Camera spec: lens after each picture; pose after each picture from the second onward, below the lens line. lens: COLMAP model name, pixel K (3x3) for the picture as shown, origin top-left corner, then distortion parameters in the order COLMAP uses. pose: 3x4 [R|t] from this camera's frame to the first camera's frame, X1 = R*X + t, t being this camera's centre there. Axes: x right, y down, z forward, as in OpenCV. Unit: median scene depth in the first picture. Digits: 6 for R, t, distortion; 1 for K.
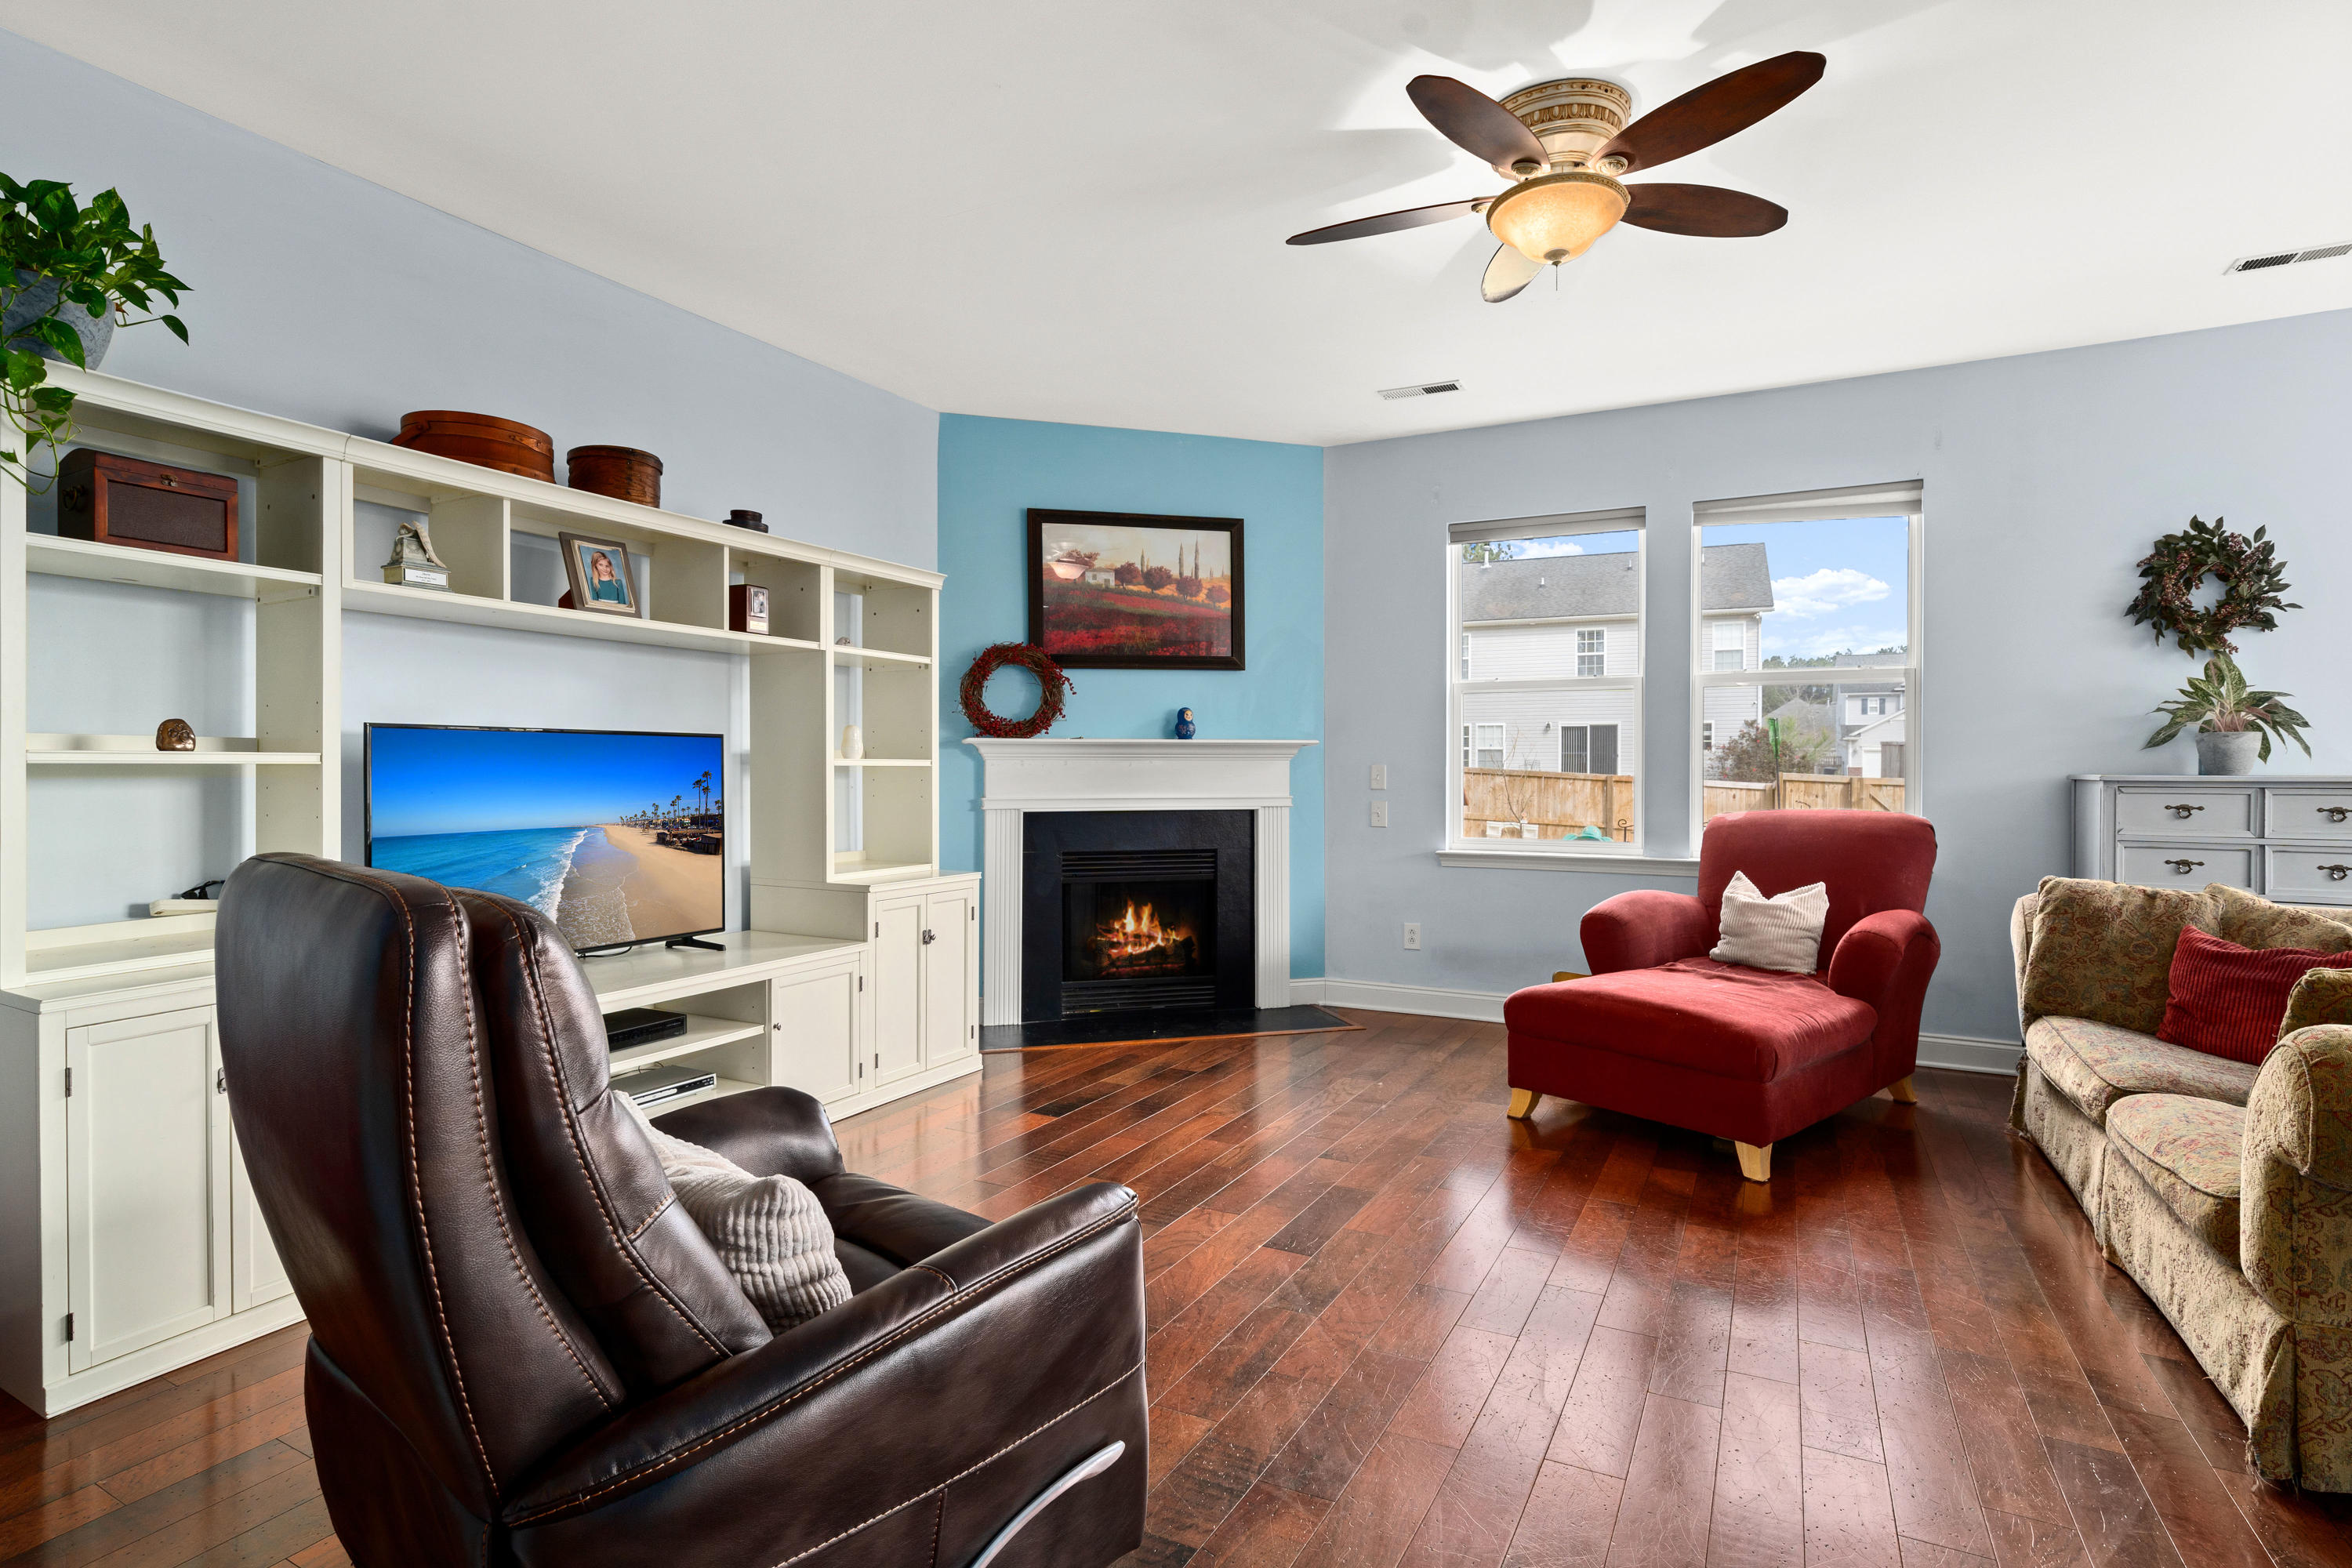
lens RADIAL K [[1144.6, 0, 1188.5], [0, 1144.6, 763.1], [0, 0, 1]] dist [0.015814, 0.000419]
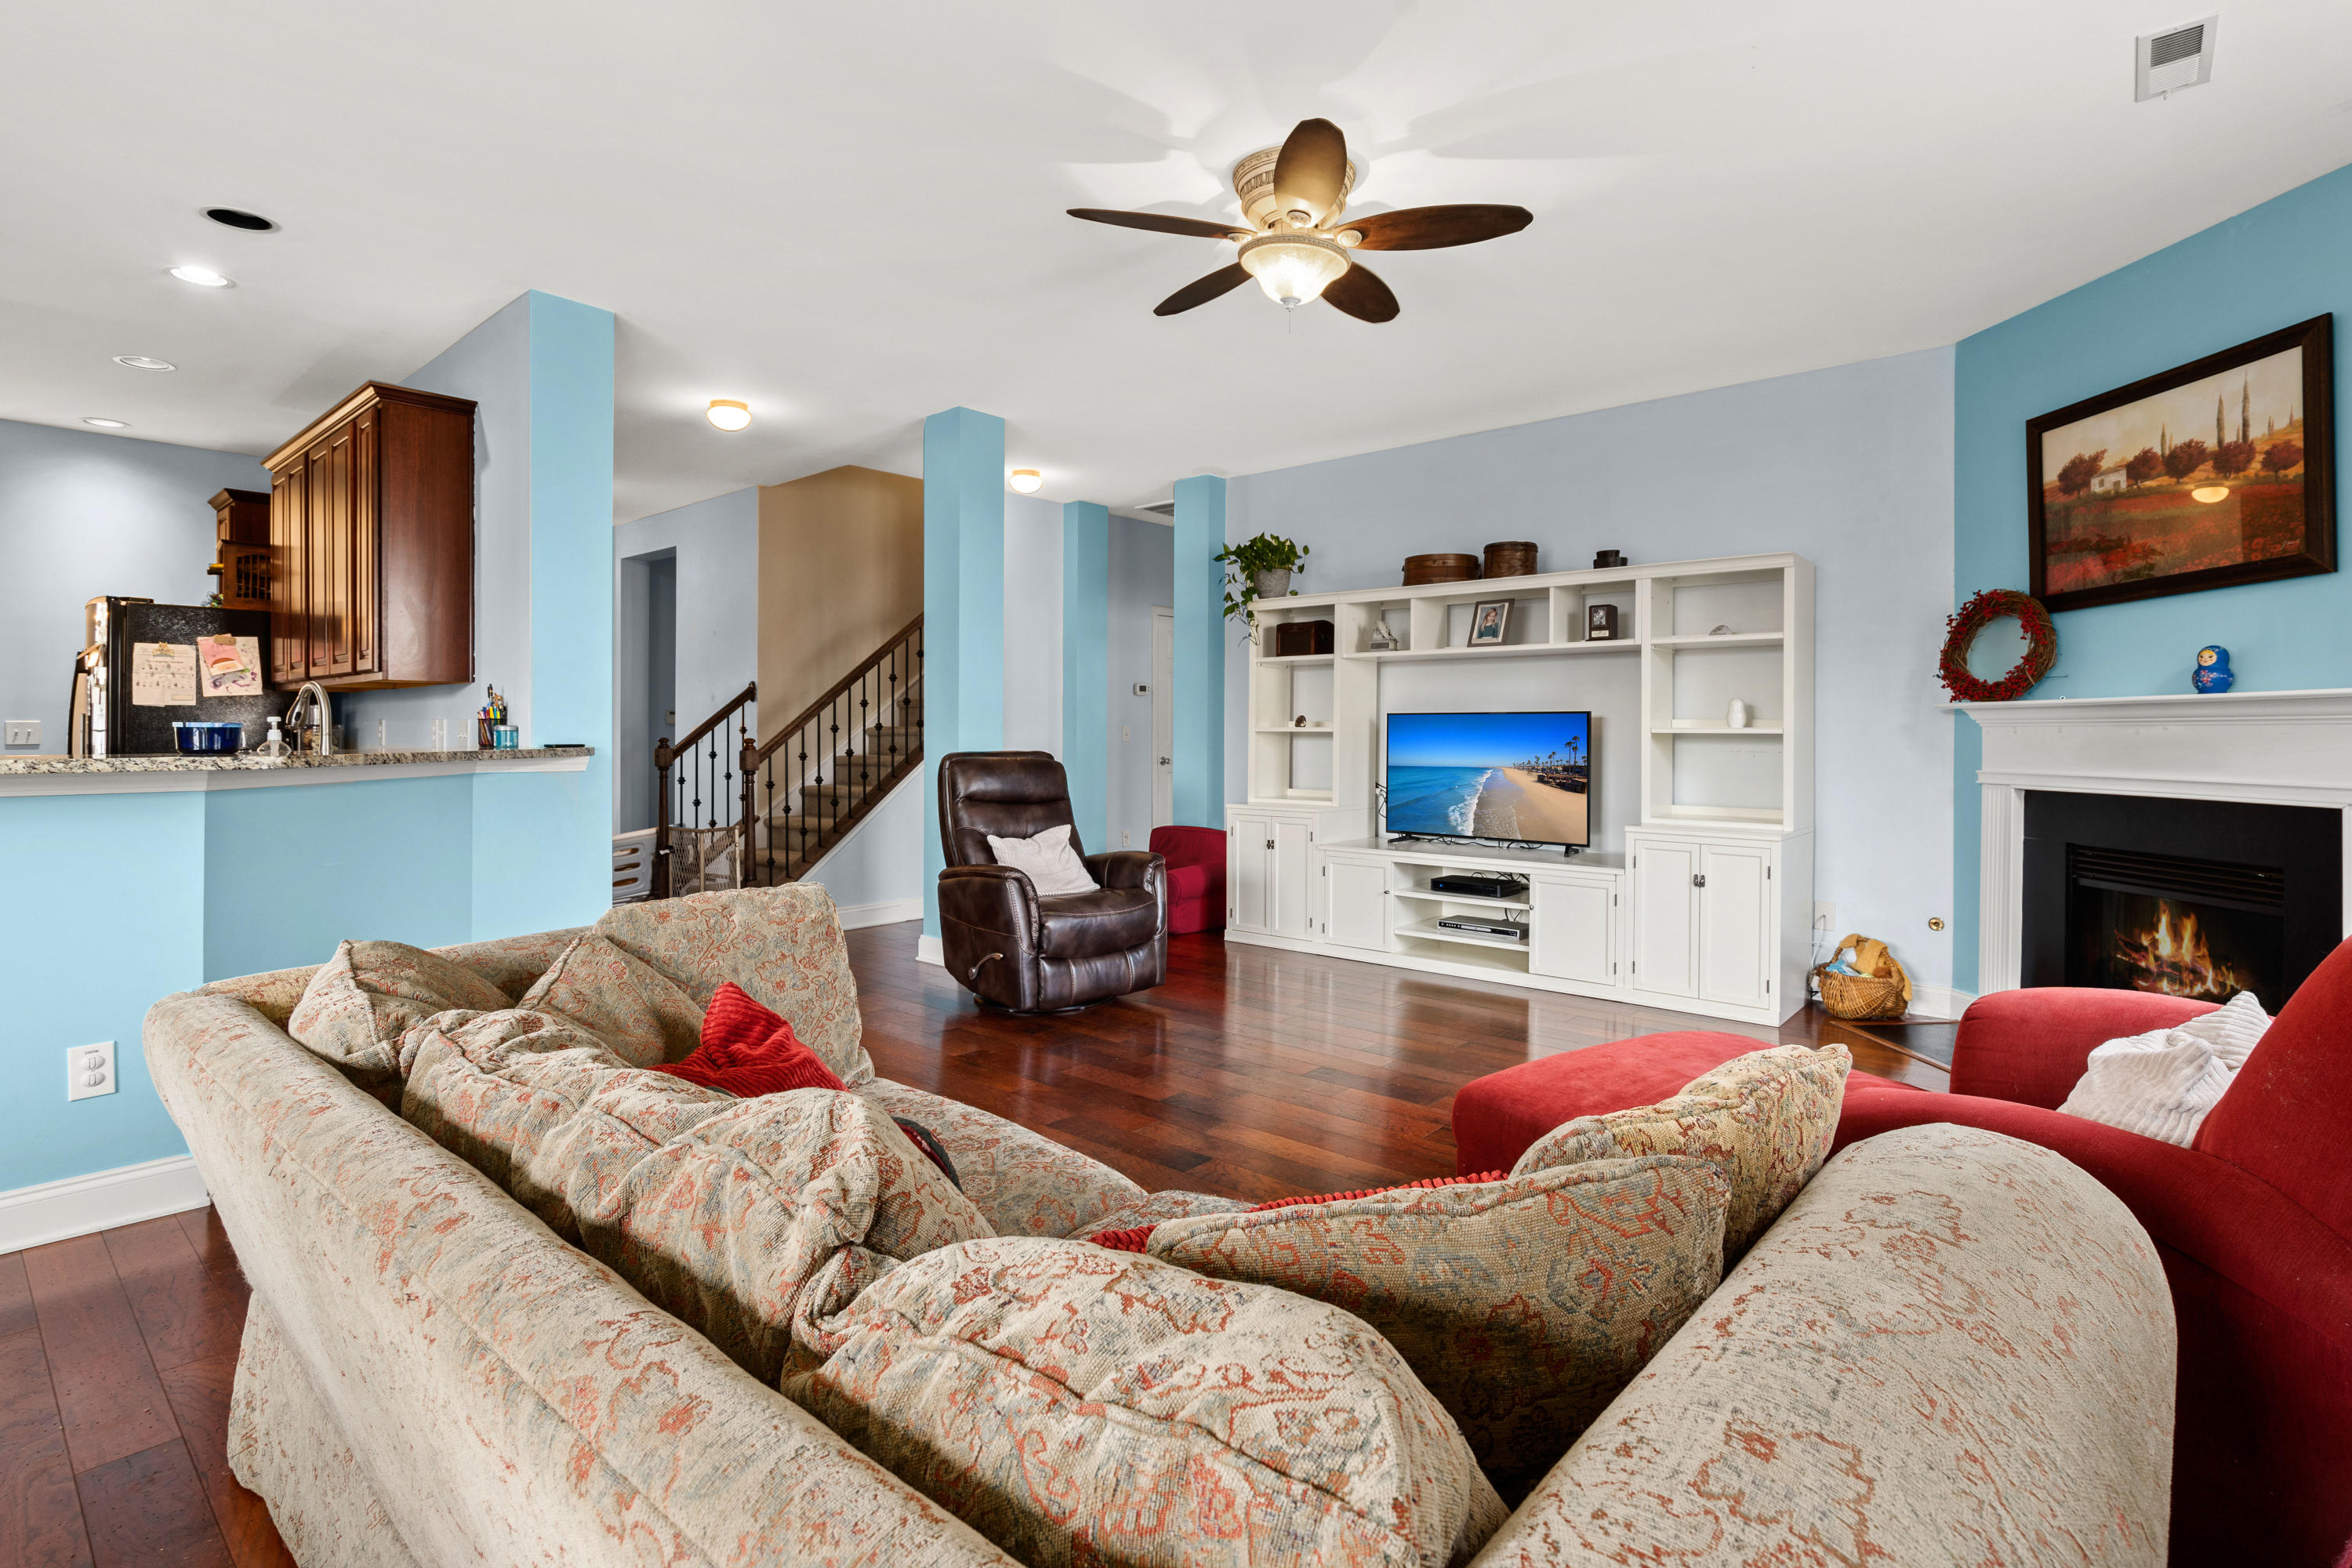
lens RADIAL K [[1144.6, 0, 1188.5], [0, 1144.6, 763.1], [0, 0, 1]] dist [0.015814, 0.000419]
pose [[-0.224301, 0.030165, -0.974053, 0.885025], [0.003326, 0.999539, 0.030188, -0.004210], [0.974514, 0.003531, -0.224298, 0.654219]]
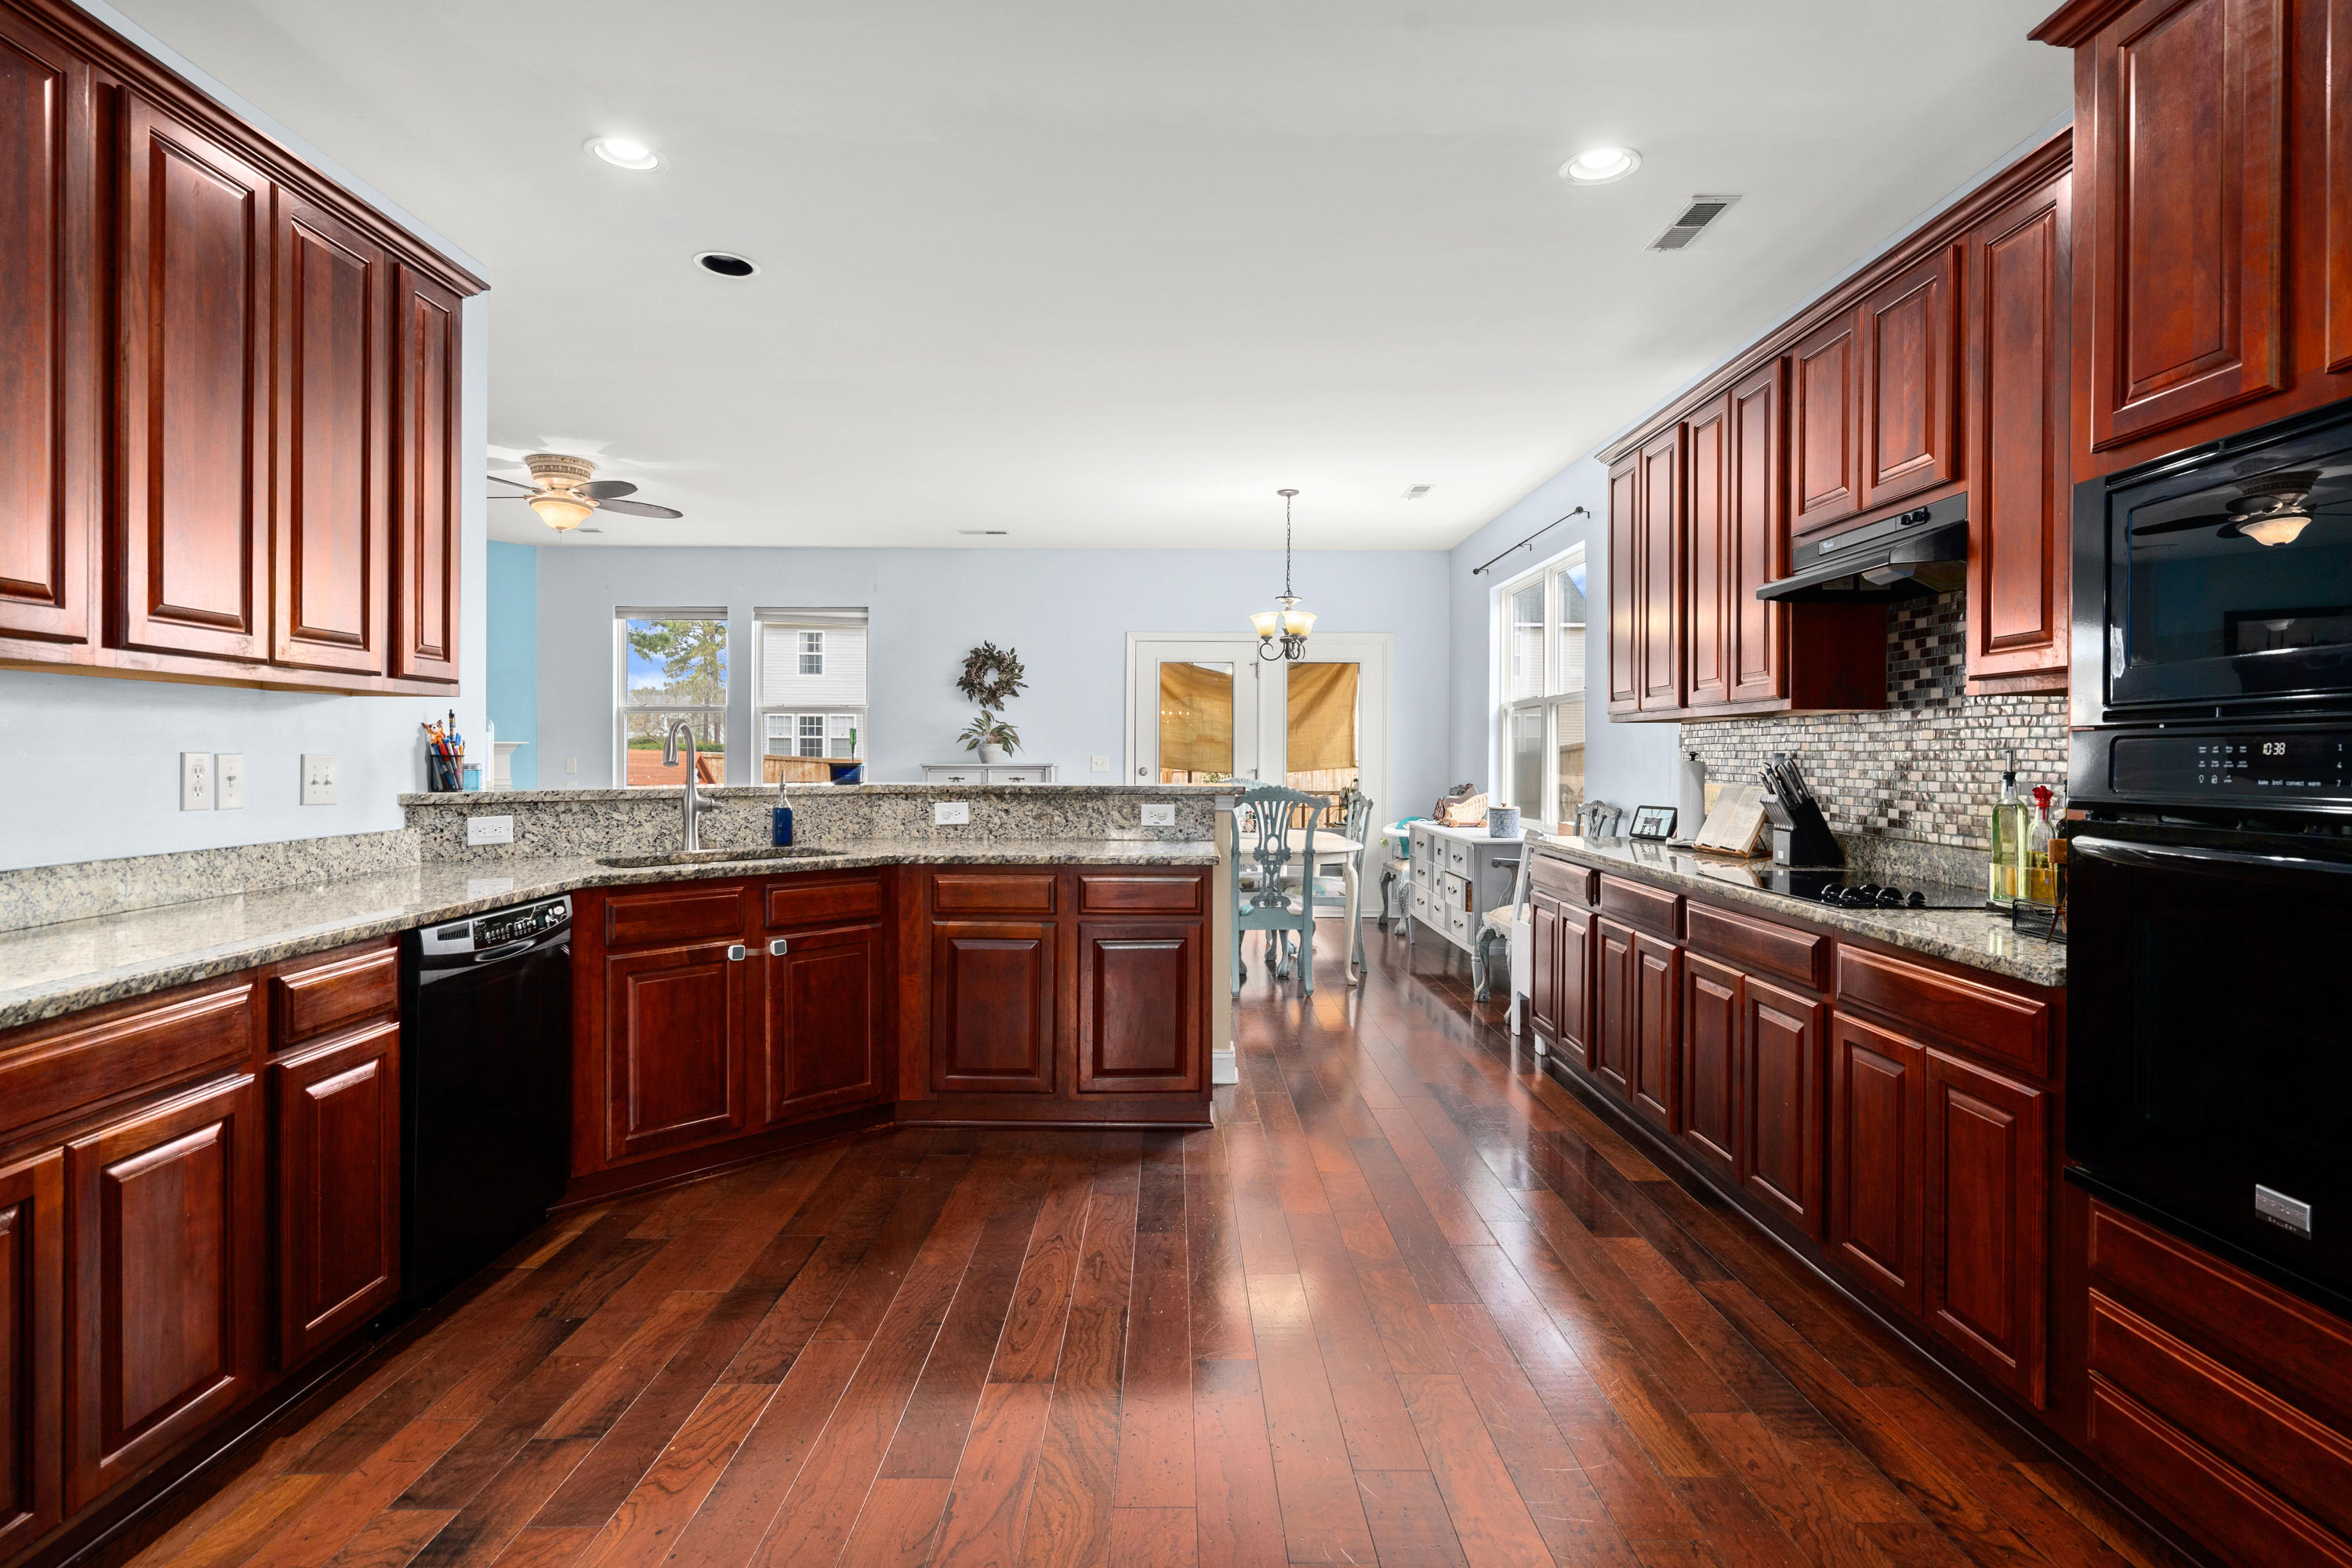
lens RADIAL K [[1144.6, 0, 1188.5], [0, 1144.6, 763.1], [0, 0, 1]] dist [0.015814, 0.000419]
pose [[0.875707, 0.009697, 0.482745, 0.172886], [-0.015090, 0.999860, 0.007289, -0.010748], [-0.482606, -0.013667, 0.875731, -0.880111]]
